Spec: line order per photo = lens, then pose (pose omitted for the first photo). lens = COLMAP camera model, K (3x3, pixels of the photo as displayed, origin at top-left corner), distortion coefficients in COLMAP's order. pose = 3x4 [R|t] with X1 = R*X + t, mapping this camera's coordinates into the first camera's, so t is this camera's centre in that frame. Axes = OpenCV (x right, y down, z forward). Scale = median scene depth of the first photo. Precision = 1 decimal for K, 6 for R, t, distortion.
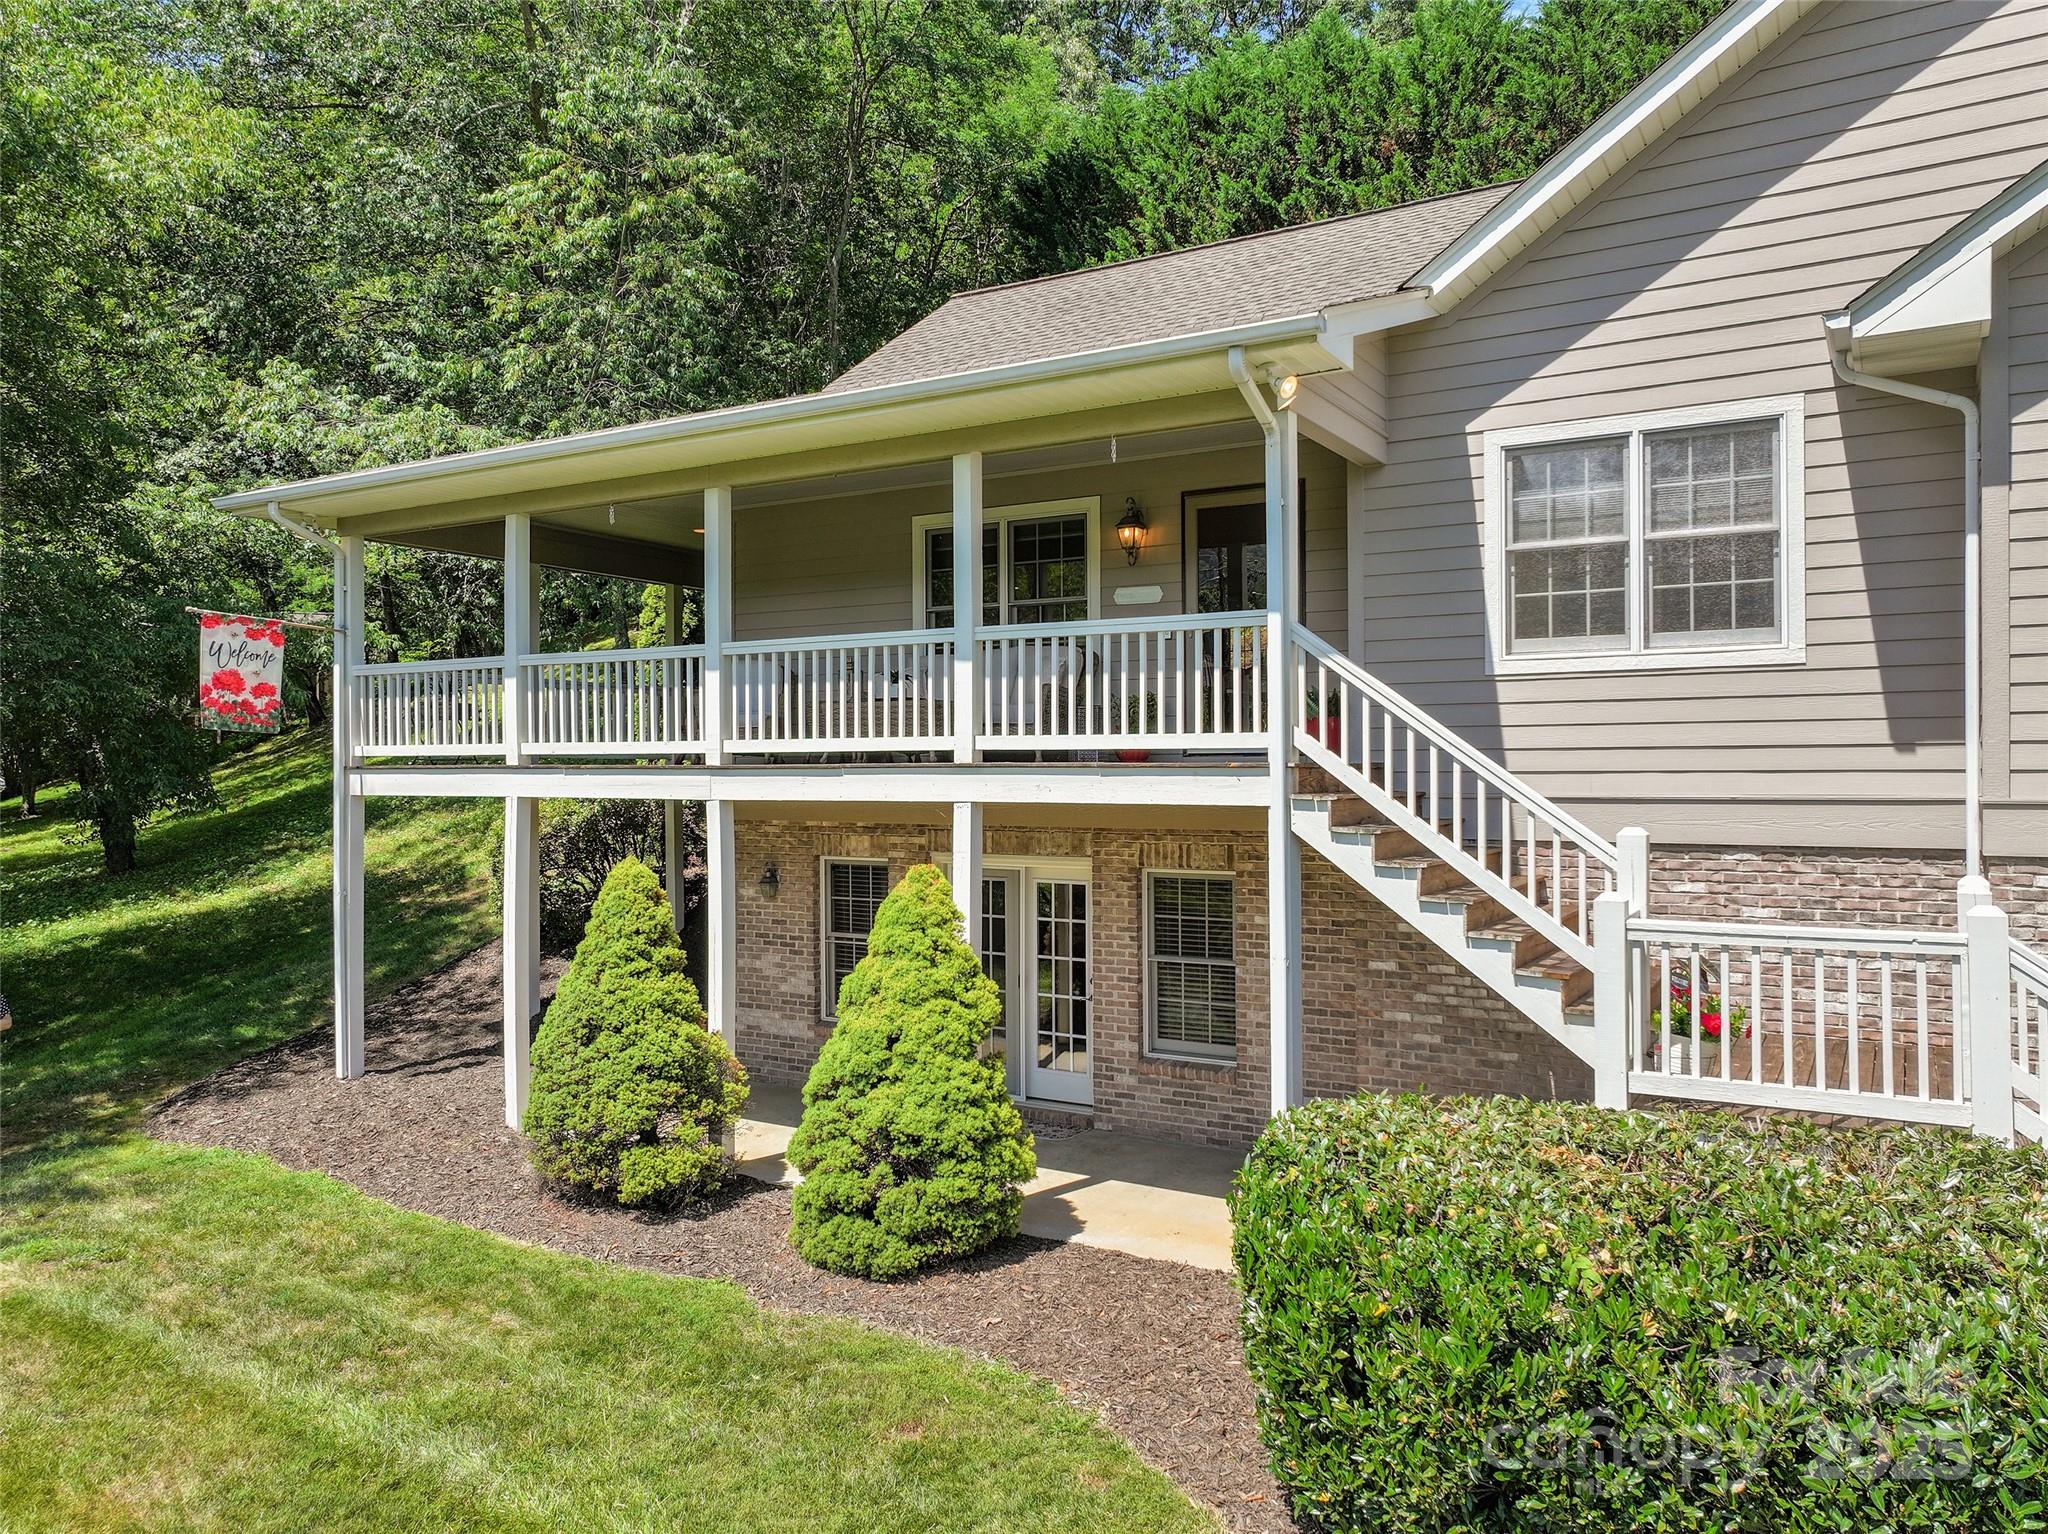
lens RADIAL K [[1453.2, 0, 1022.9], [0, 1453.2, 752.2], [0, 0, 1]] dist [0.008595, 0.001631]
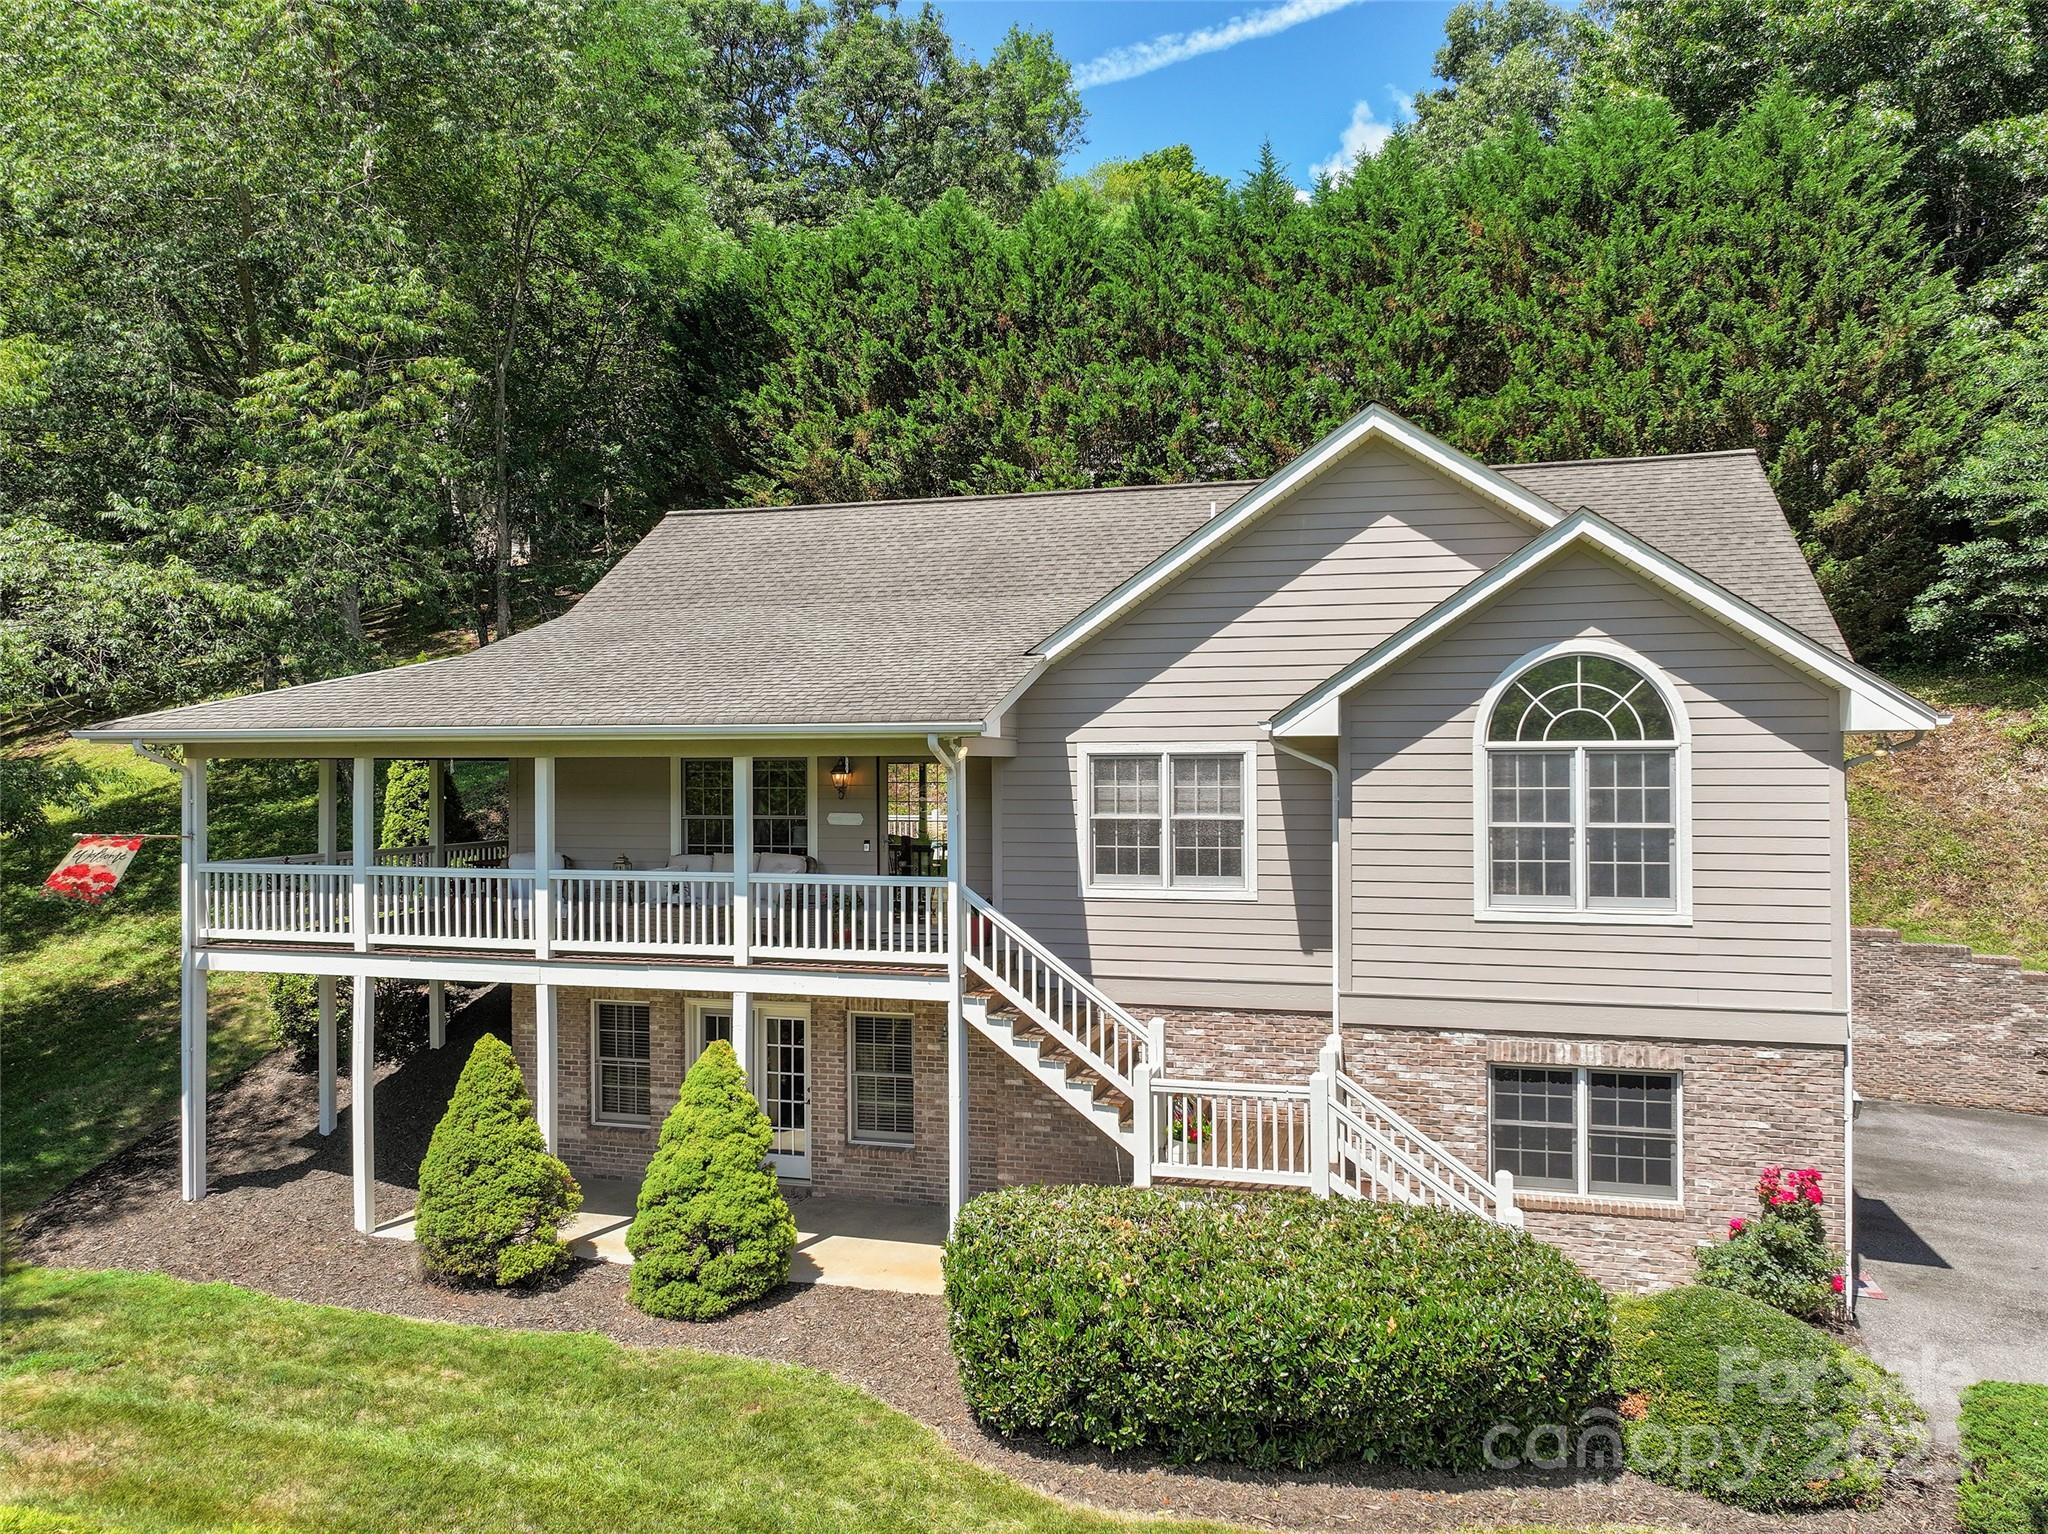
lens RADIAL K [[1453.2, 0, 1023.0], [0, 1453.2, 761.3], [0, 0, 1]] dist [0.008595, 0.001631]
pose [[0.964951, -0.000958, 0.262428, -0.165625], [-0.000490, 0.999985, 0.005450, -0.227814], [-0.262429, -0.005388, 0.964936, -0.547371]]
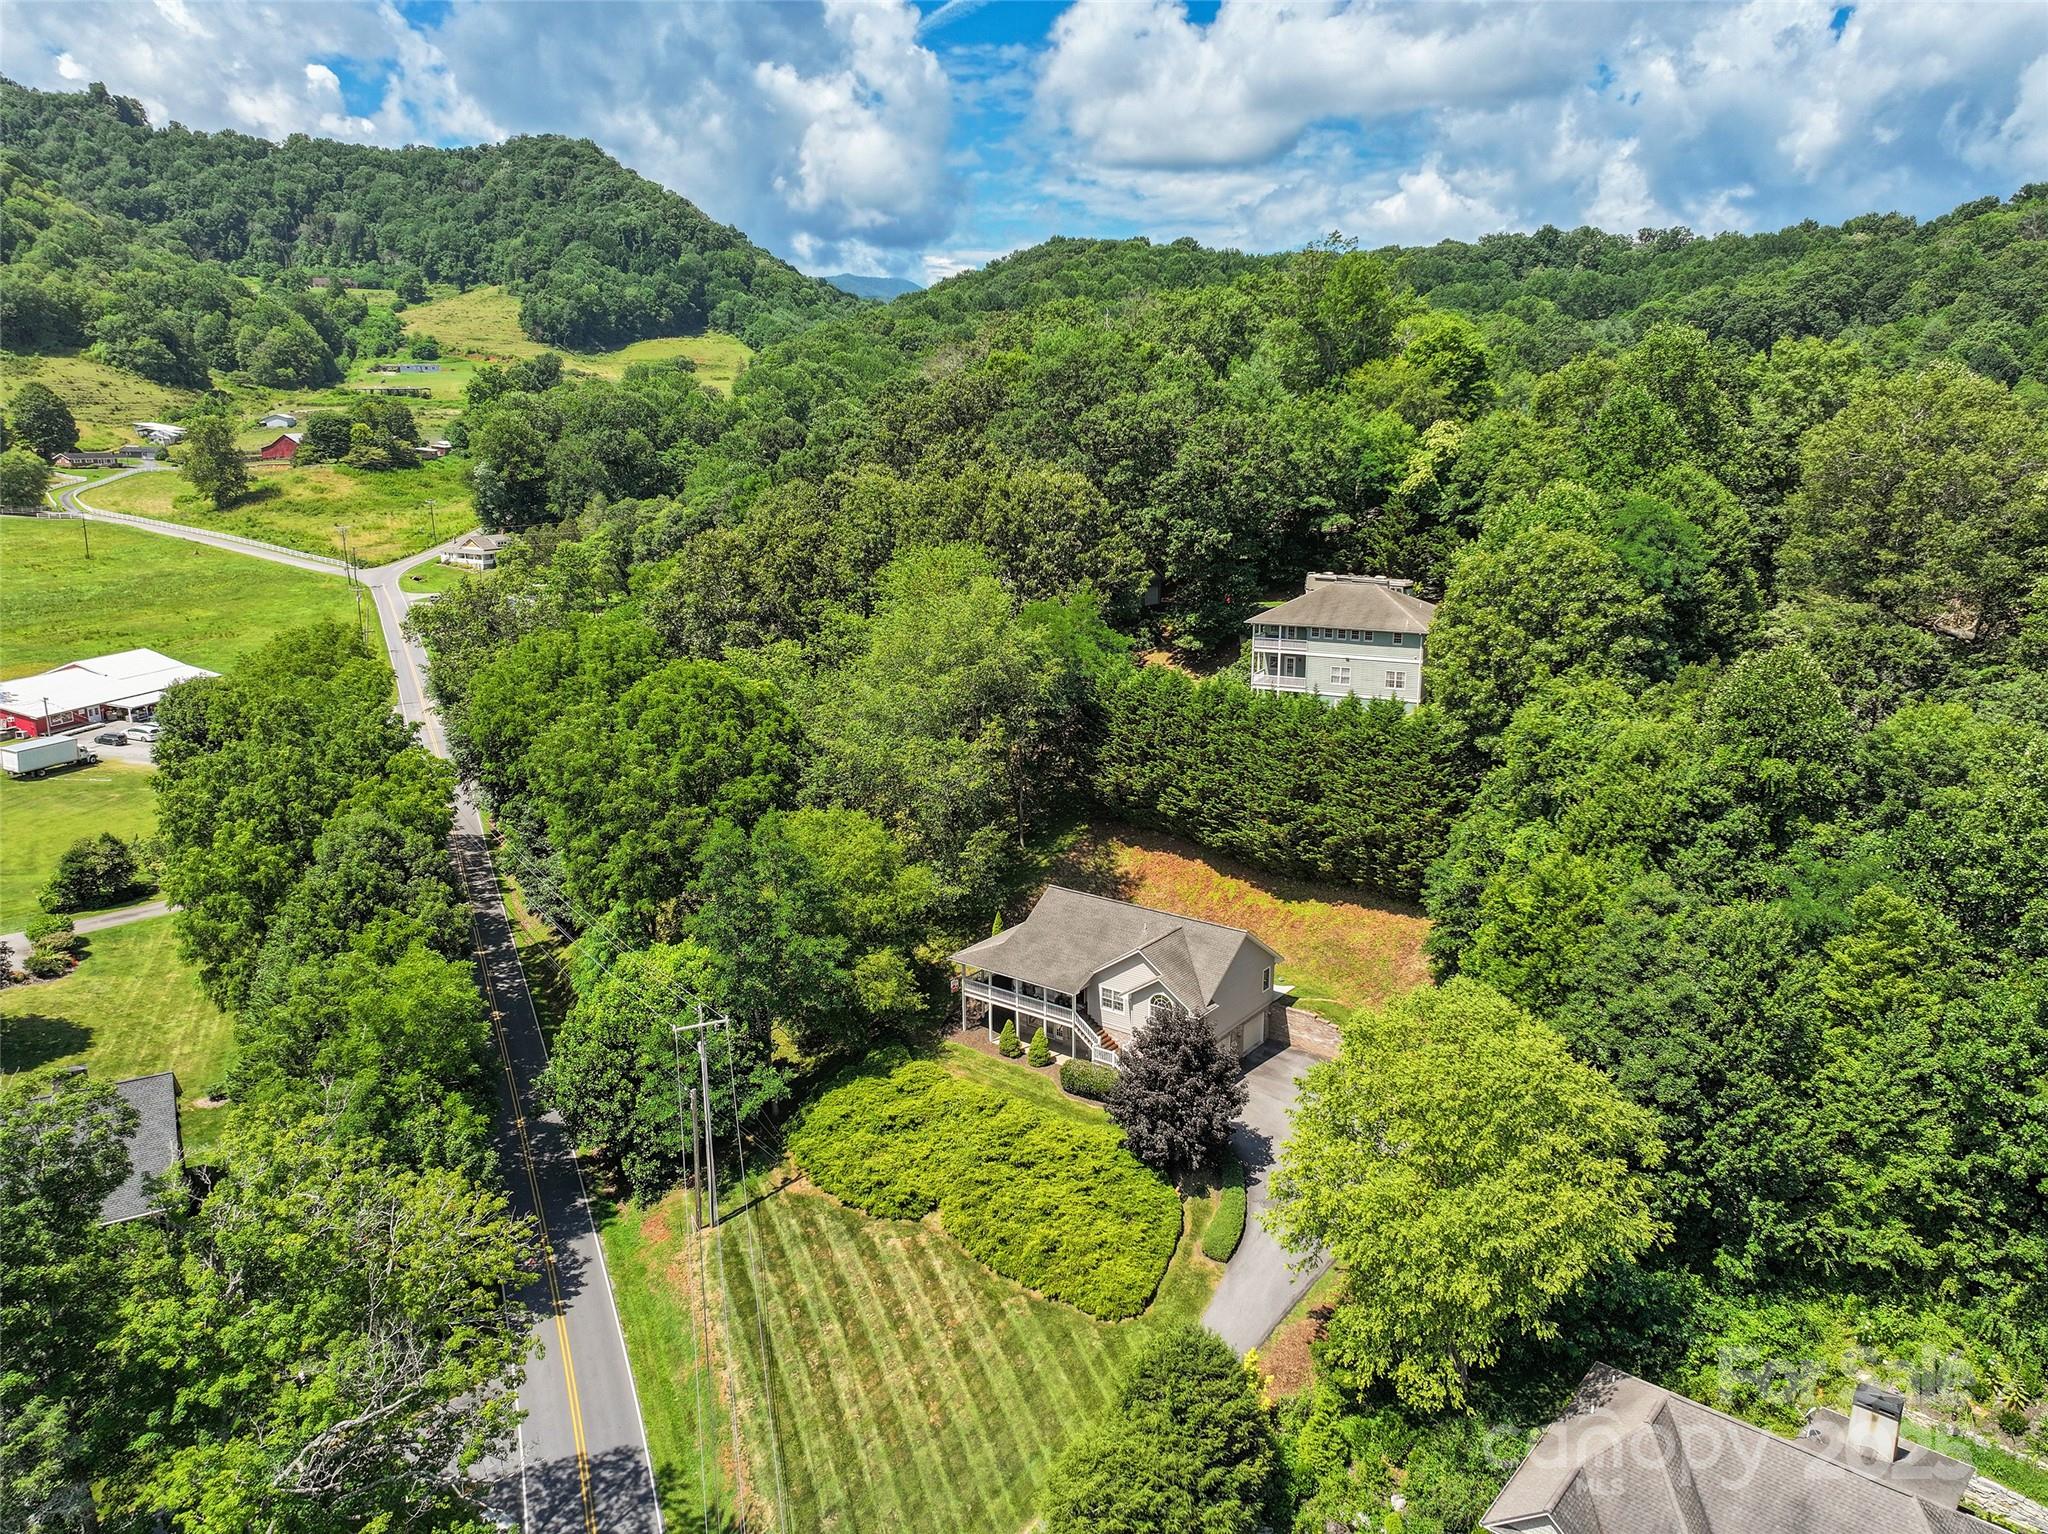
lens RADIAL K [[1453.2, 0, 1027.1], [0, 1453.2, 769.5], [0, 0, 1]] dist [0.008595, 0.001631]
pose [[0.996212, 0.016981, -0.085288, 0.685160], [0.005473, 0.966564, 0.256366, -4.385546], [0.086789, -0.255861, 0.962810, -8.538675]]
